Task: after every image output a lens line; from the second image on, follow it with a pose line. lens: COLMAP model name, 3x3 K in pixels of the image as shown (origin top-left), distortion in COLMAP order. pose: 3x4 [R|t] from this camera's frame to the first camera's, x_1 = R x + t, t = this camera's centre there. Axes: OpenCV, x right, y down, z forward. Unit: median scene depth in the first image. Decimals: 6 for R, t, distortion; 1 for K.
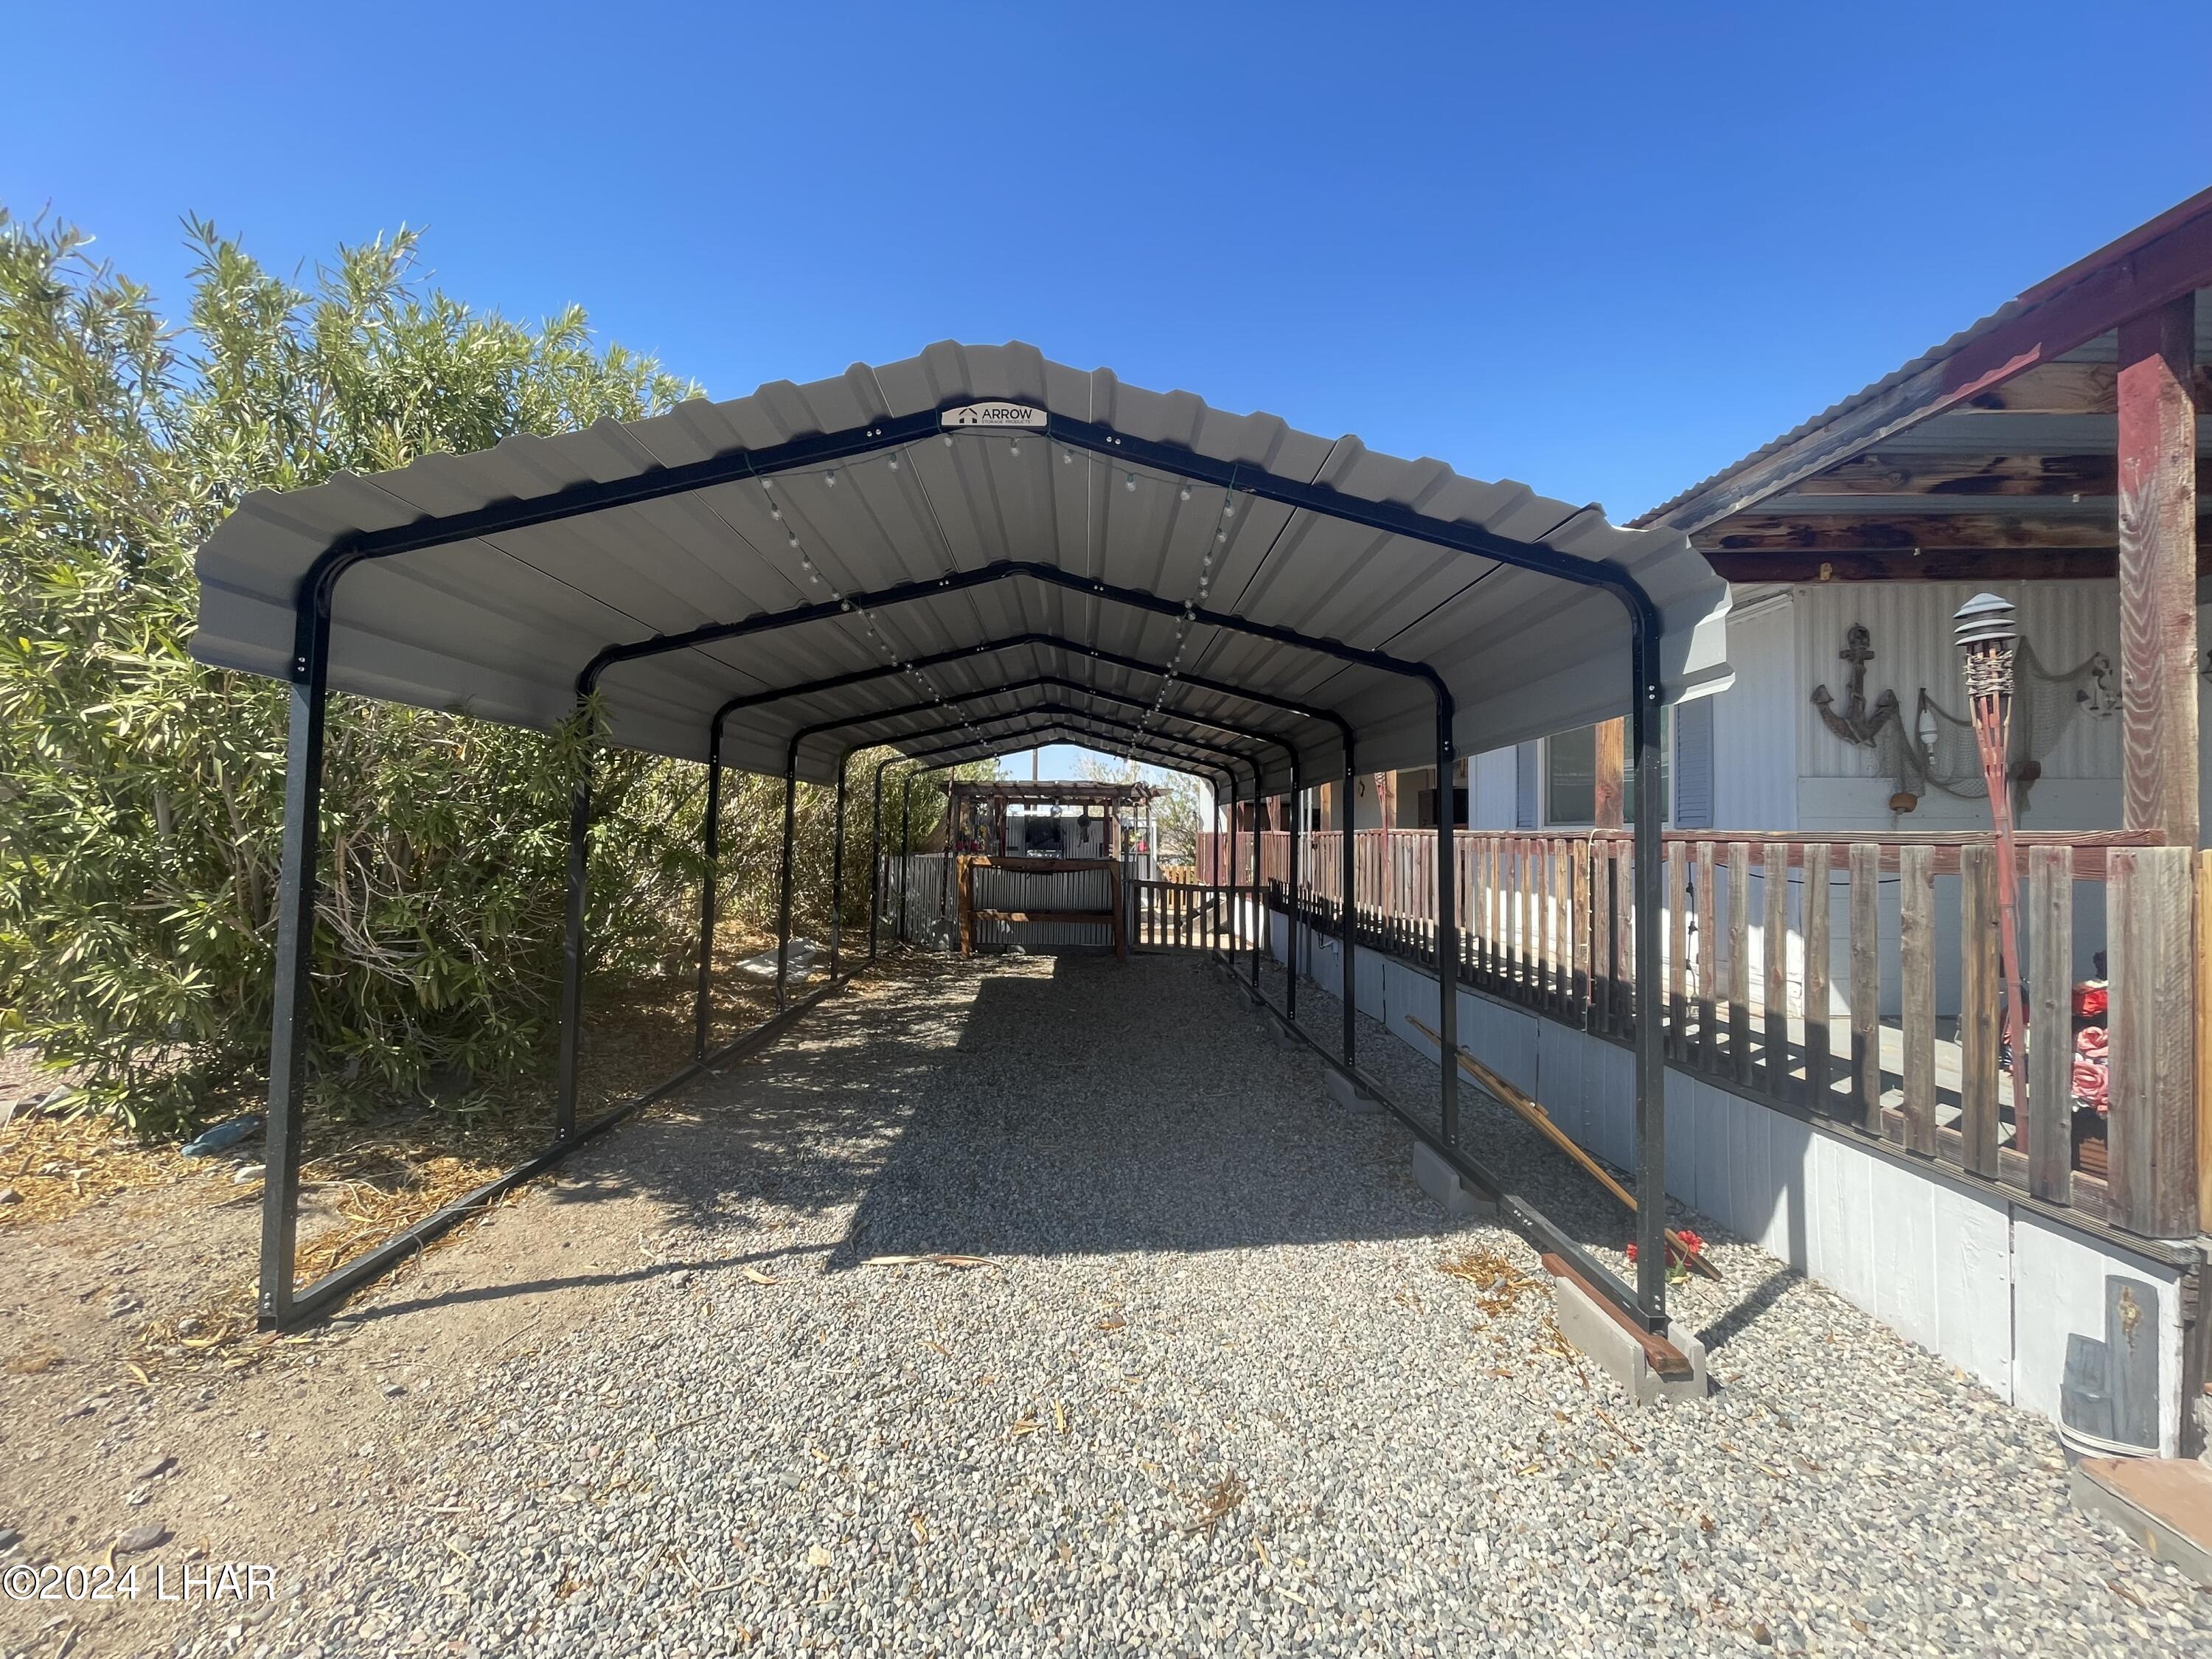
lens RADIAL K [[893.1, 0, 1097.3], [0, 893.1, 833.6], [0, 0, 1]] dist [-0.000101, -0.000104]
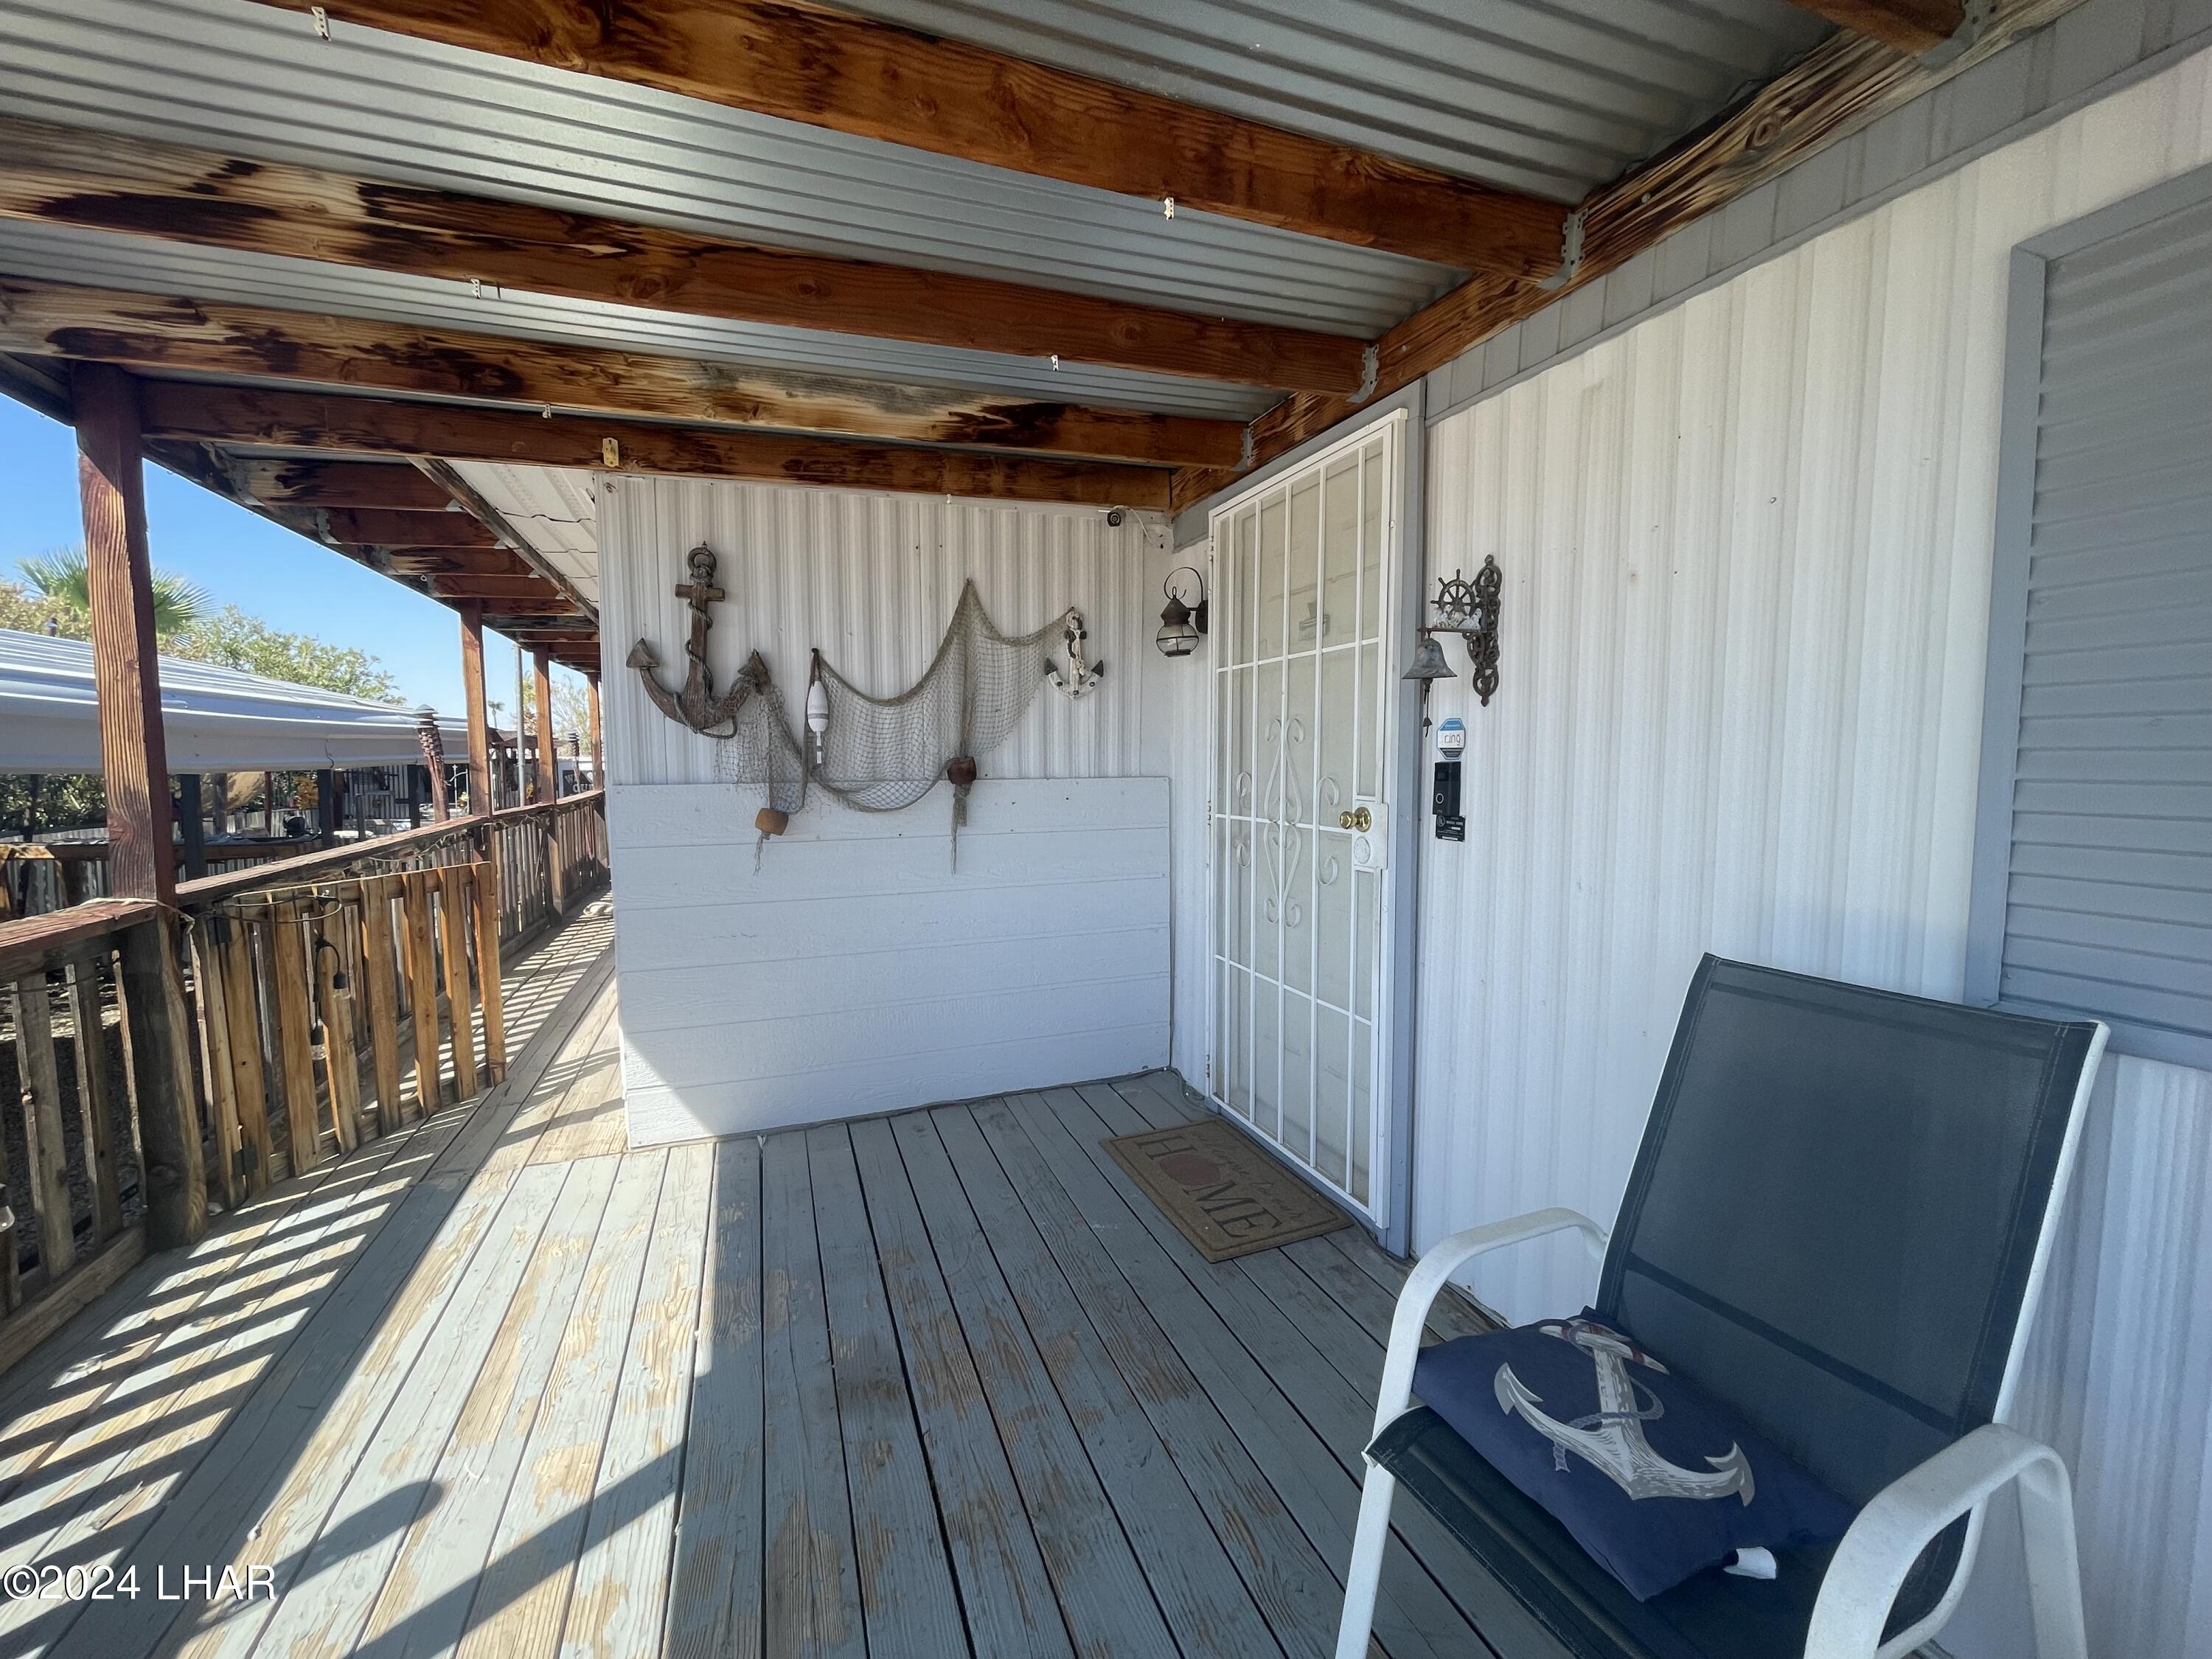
lens RADIAL K [[893.1, 0, 1104.0], [0, 893.1, 831.8], [0, 0, 1]] dist [-0.000101, -0.000104]
pose [[0.940041, -0.038309, 0.338903, 0.894153], [0.007426, 0.995735, 0.091959, -0.085571], [-0.340980, -0.083929, 0.936316, 0.282071]]
